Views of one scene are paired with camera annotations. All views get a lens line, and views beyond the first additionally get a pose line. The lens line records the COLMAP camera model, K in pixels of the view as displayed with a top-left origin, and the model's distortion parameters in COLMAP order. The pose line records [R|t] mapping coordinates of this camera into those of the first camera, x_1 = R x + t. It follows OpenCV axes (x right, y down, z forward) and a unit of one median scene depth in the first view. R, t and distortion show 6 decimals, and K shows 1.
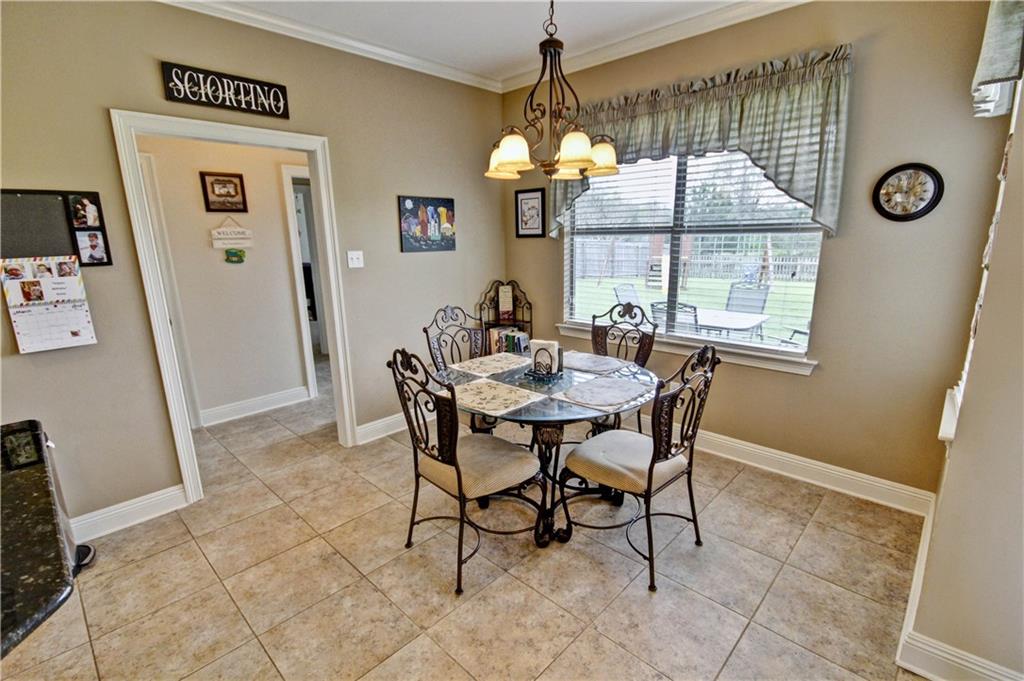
lens RADIAL K [[472.4, 0, 510.0], [0, 472.4, 345.8], [0, 0, 1]] dist [0.016501, -0.013161]
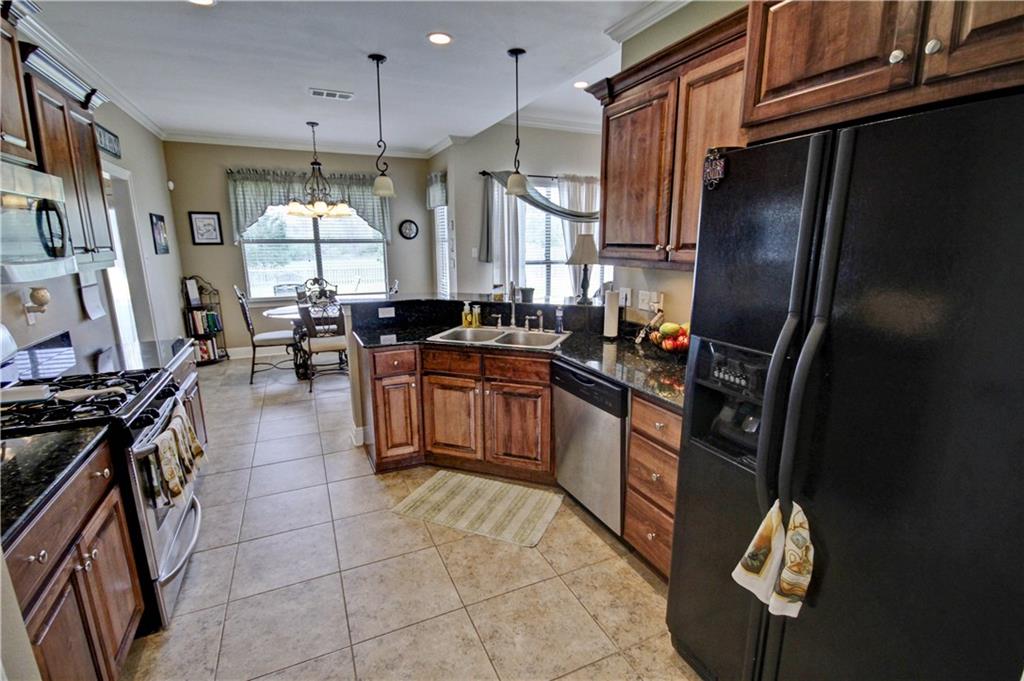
lens RADIAL K [[472.4, 0, 510.0], [0, 472.4, 345.8], [0, 0, 1]] dist [0.016501, -0.013161]
pose [[0.370308, -0.183355, 0.910633, -1.153099], [0.213361, 0.970904, 0.108727, 0.127559], [-0.904074, 0.154031, 0.398654, -0.425294]]
